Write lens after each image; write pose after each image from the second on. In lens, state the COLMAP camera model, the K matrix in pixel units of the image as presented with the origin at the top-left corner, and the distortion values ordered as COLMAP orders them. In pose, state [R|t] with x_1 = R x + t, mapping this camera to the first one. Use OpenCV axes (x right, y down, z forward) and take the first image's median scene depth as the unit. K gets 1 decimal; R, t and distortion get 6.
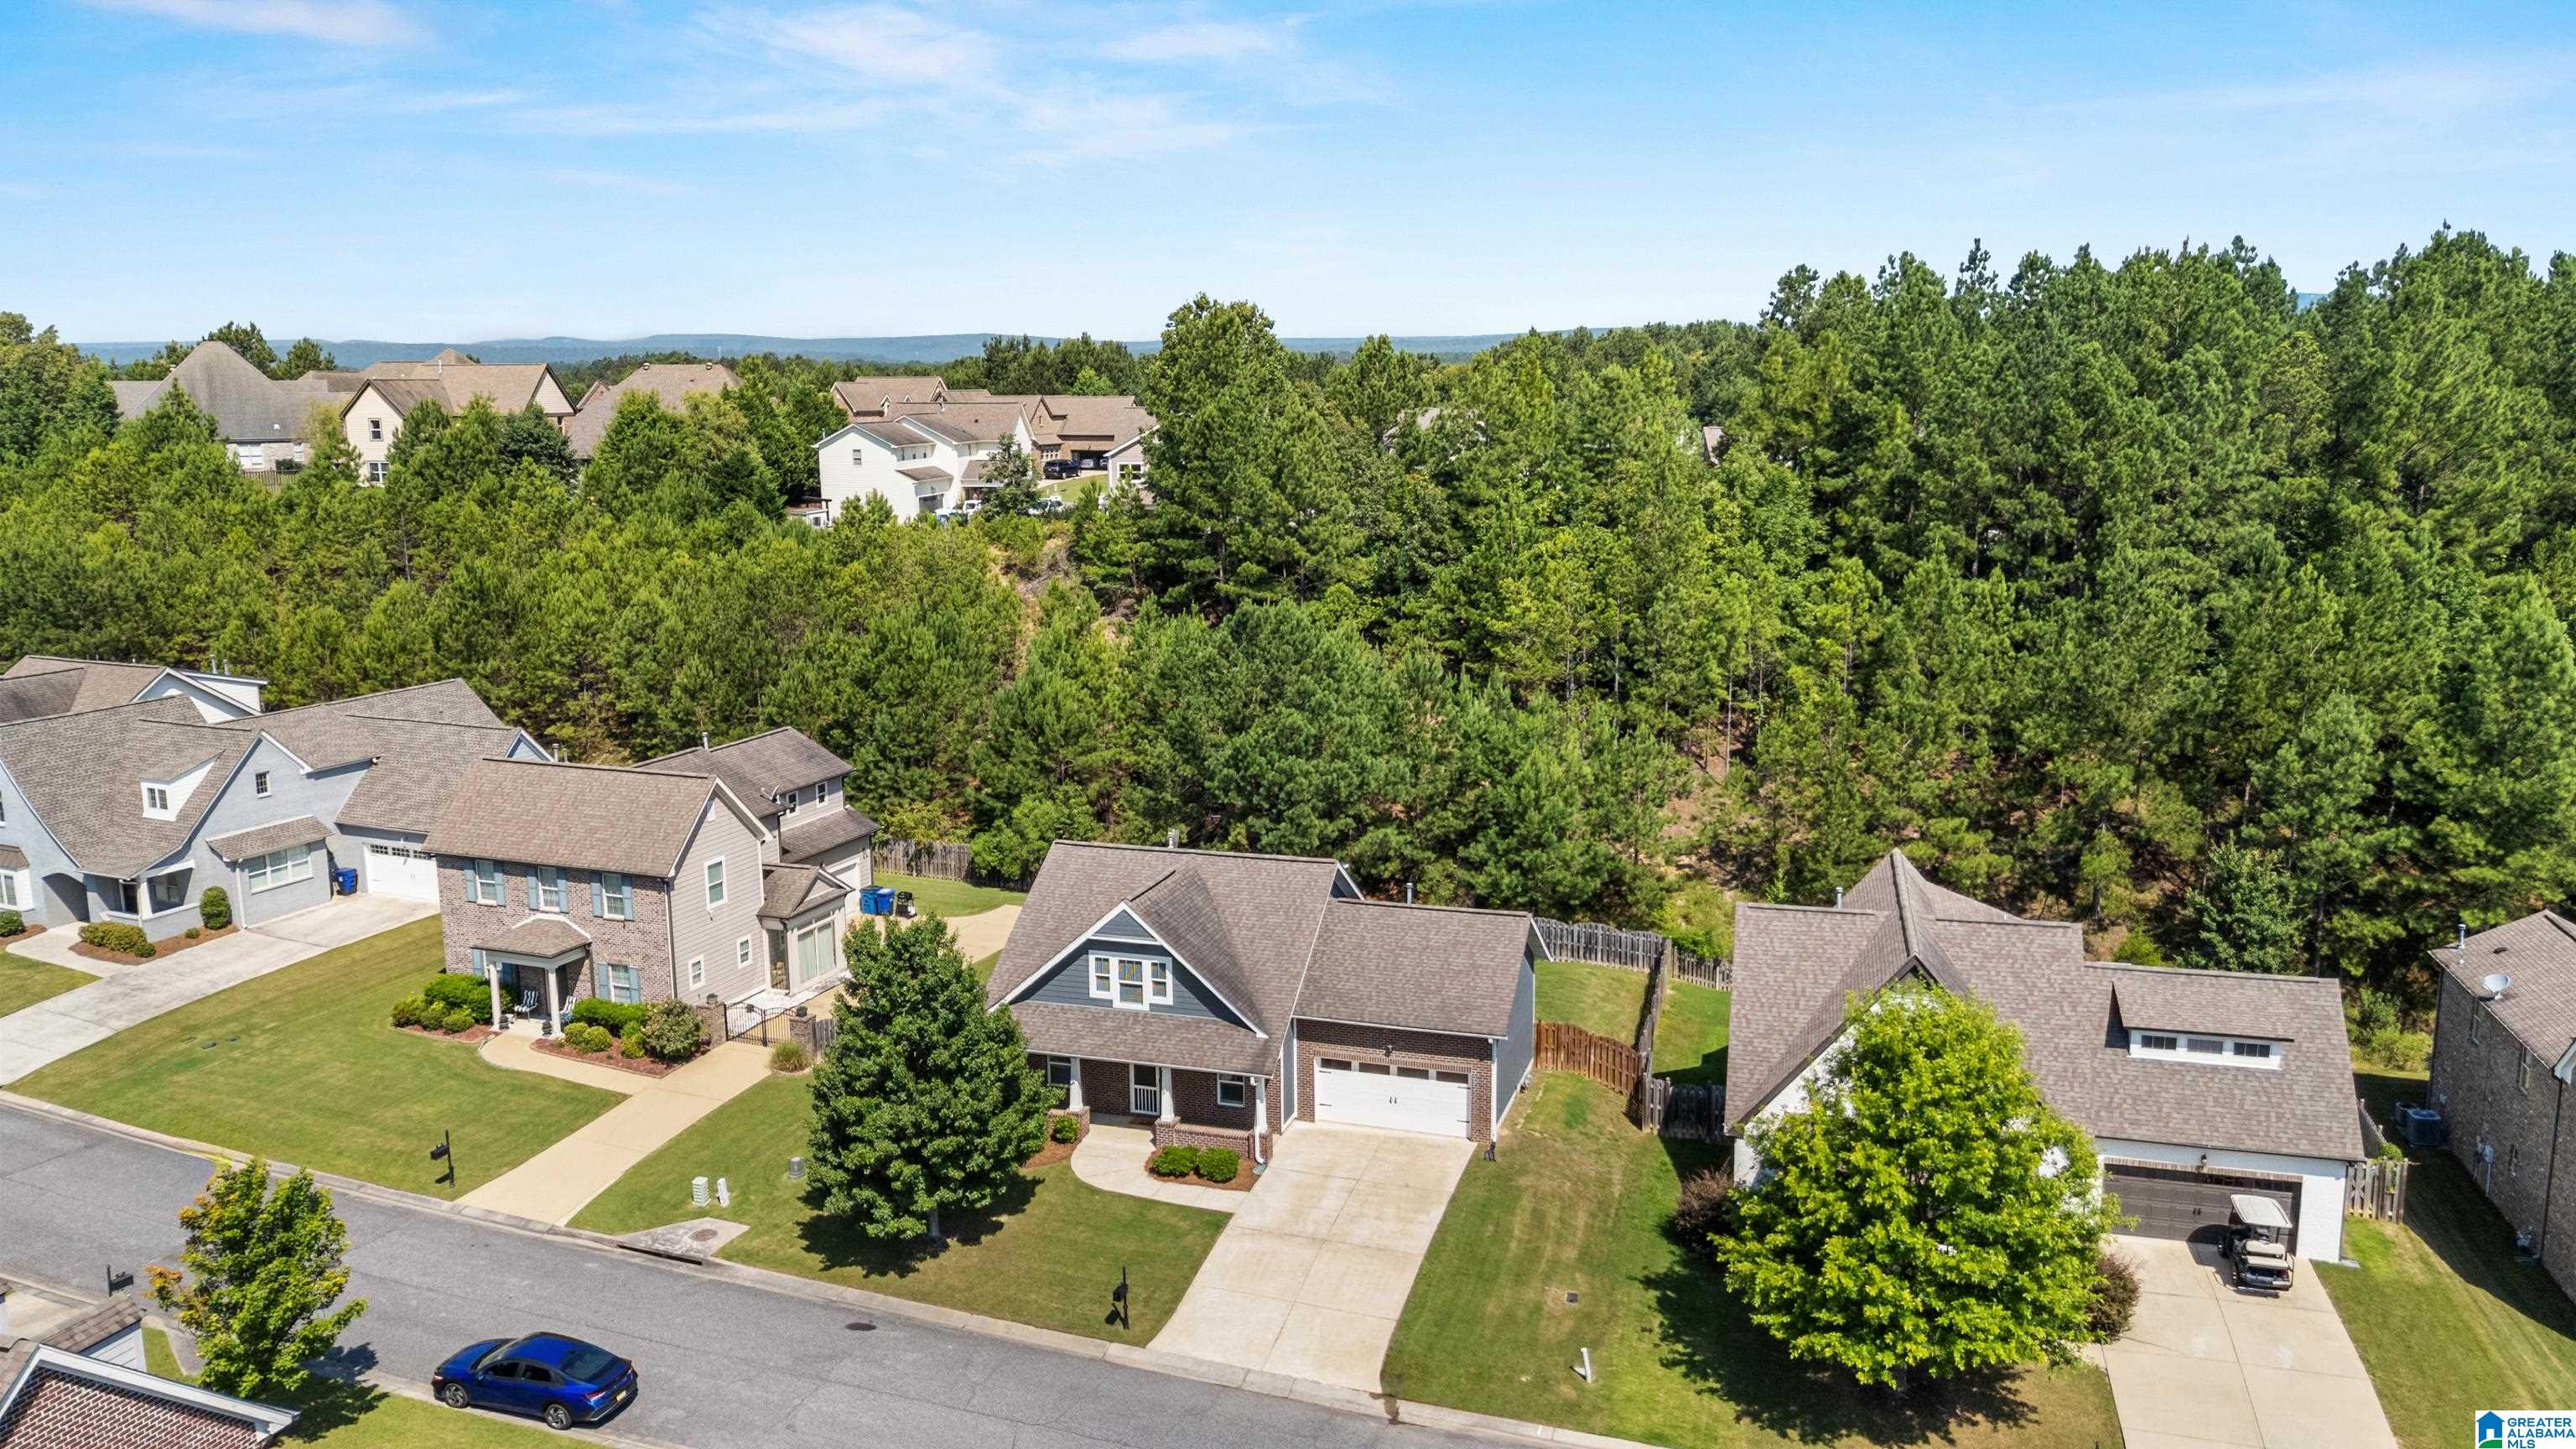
lens RADIAL K [[1849.4, 0, 1280.1], [0, 1849.4, 755.8], [0, 0, 1]] dist [0.104368, -0.000670]
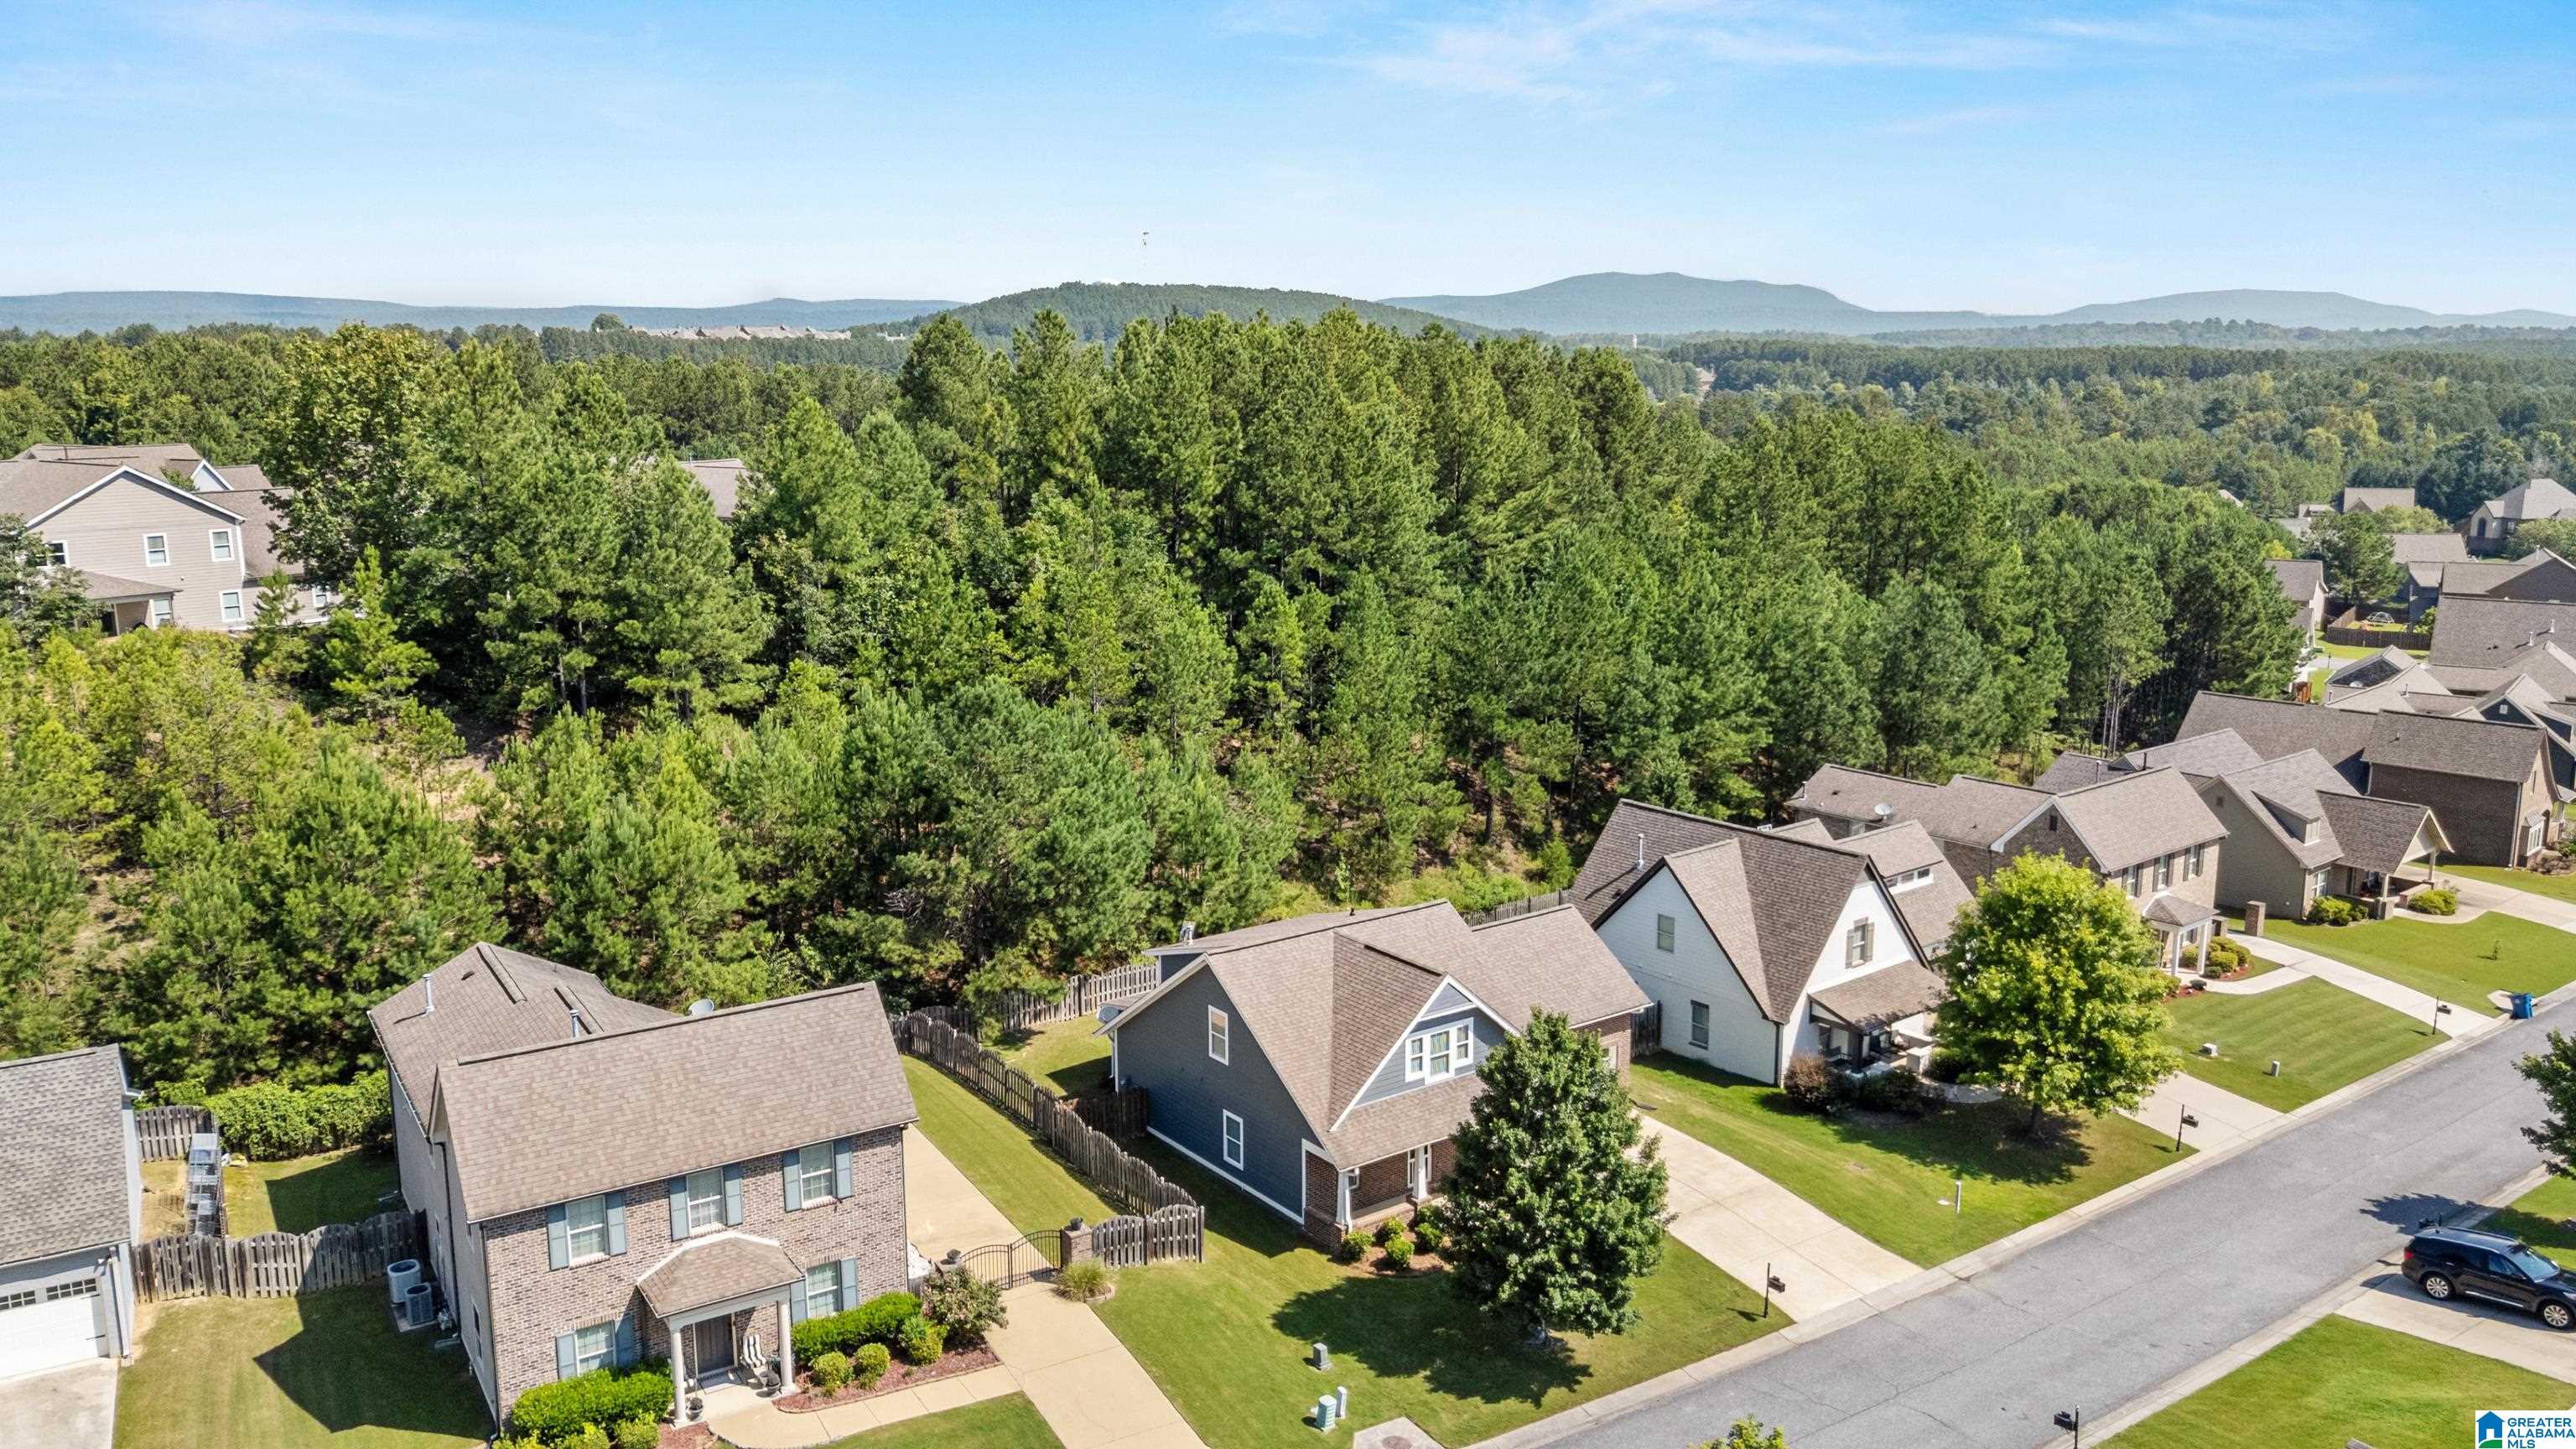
lens RADIAL K [[1849.4, 0, 1280.1], [0, 1849.4, 755.8], [0, 0, 1]] dist [0.104368, -0.000670]
pose [[0.567423, -0.155644, 0.808583, -0.928919], [0.151489, 0.984944, 0.083285, -0.136769], [-0.809372, 0.075234, 0.582458, 0.468449]]
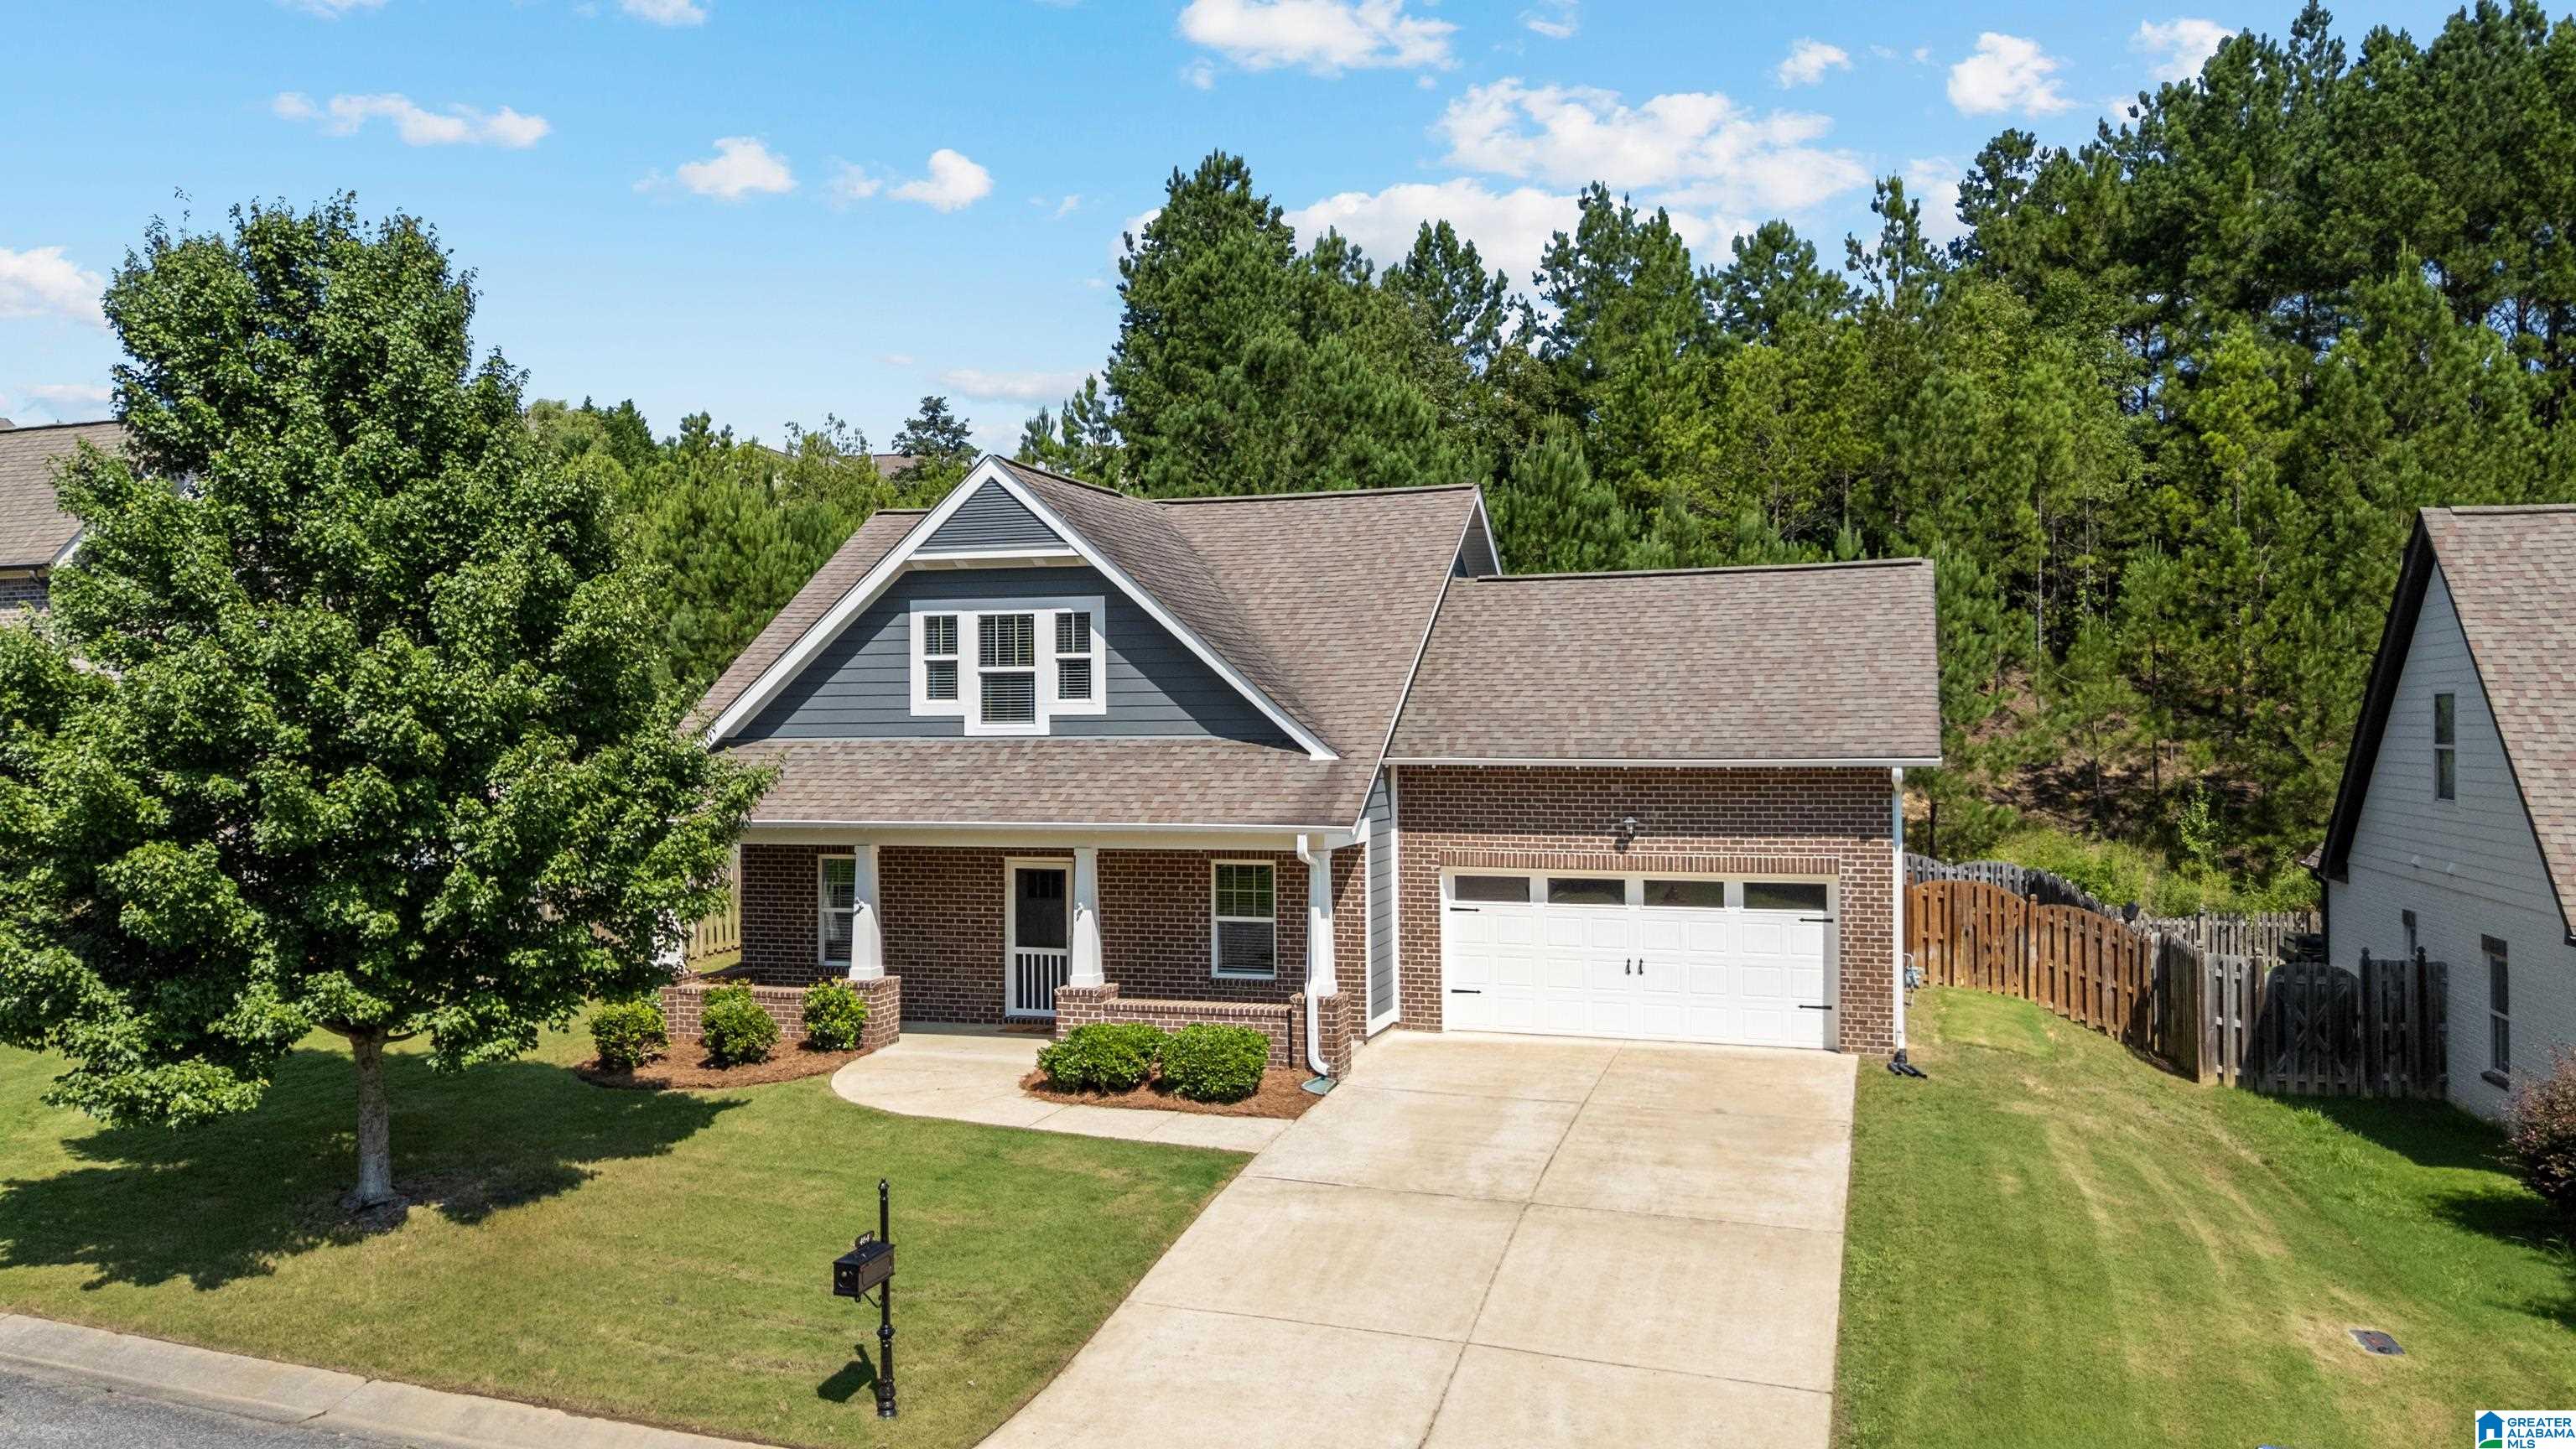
lens RADIAL K [[1931.7, 0, 1288.0], [0, 1931.7, 724.5], [0, 0, 1]] dist [0.048548, -0.005930]
pose [[0.999972, 0.004307, 0.006088, -0.019581], [-0.003142, 0.983684, -0.179875, 0.213348], [-0.006763, 0.179851, 0.983671, 0.573383]]
